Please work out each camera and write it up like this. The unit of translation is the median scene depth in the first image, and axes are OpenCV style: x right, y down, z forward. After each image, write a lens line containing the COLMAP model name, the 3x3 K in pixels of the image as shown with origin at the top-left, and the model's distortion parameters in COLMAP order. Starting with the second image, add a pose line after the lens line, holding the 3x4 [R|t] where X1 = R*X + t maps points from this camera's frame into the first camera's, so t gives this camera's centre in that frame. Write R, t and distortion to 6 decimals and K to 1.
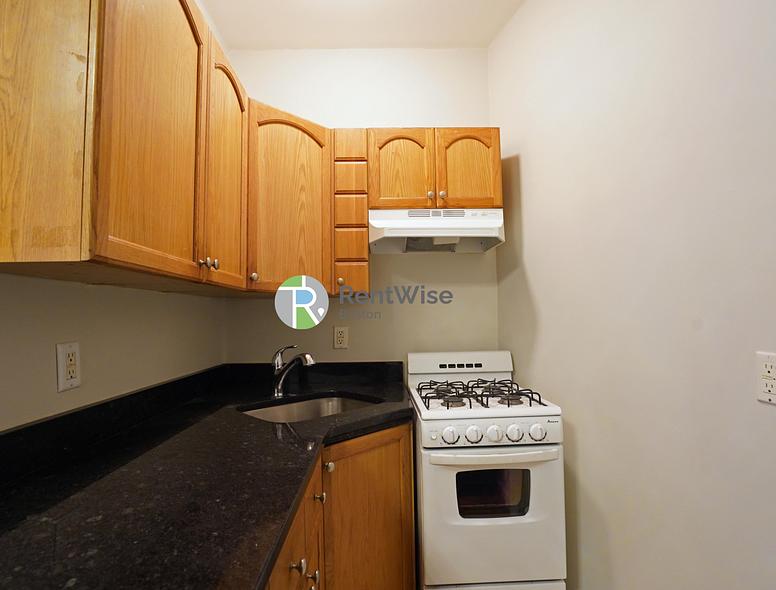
lens RADIAL K [[413.5, 0, 385.3], [0, 413.5, 295.7], [0, 0, 1]] dist [-0.065302, 0.029651]
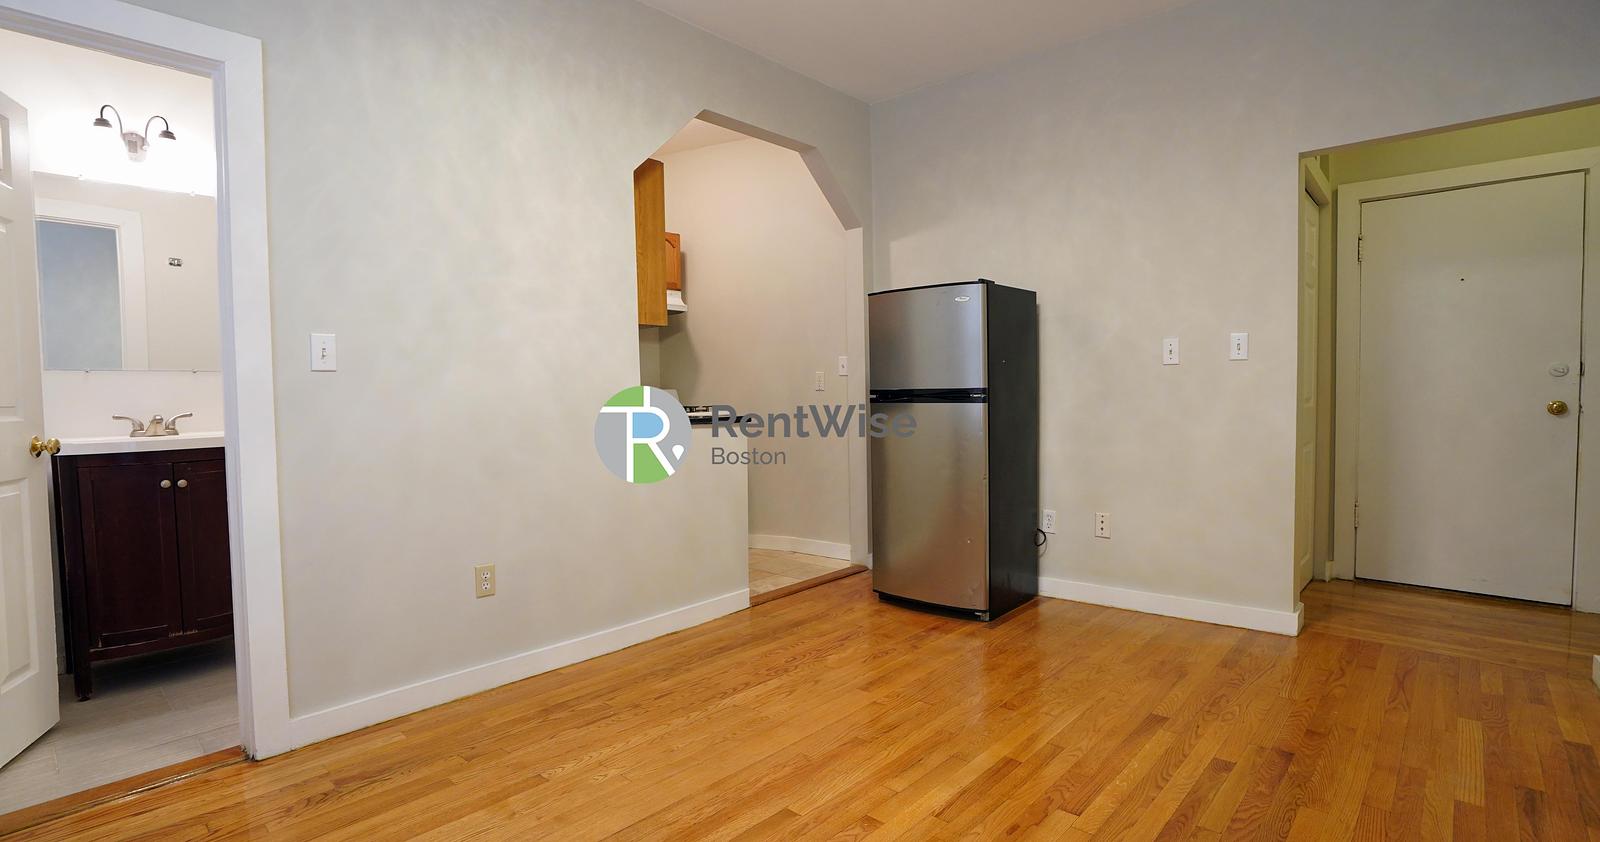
lens RADIAL K [[751.6, 0, 790.9], [0, 751.6, 425.1], [0, 0, 1]] dist [-0.062884, 0.030974]
pose [[0.672792, -0.029876, 0.739229, -1.749523], [-0.024804, 0.997712, 0.062897, 0.107595], [-0.739416, -0.060652, 0.670511, -1.364541]]
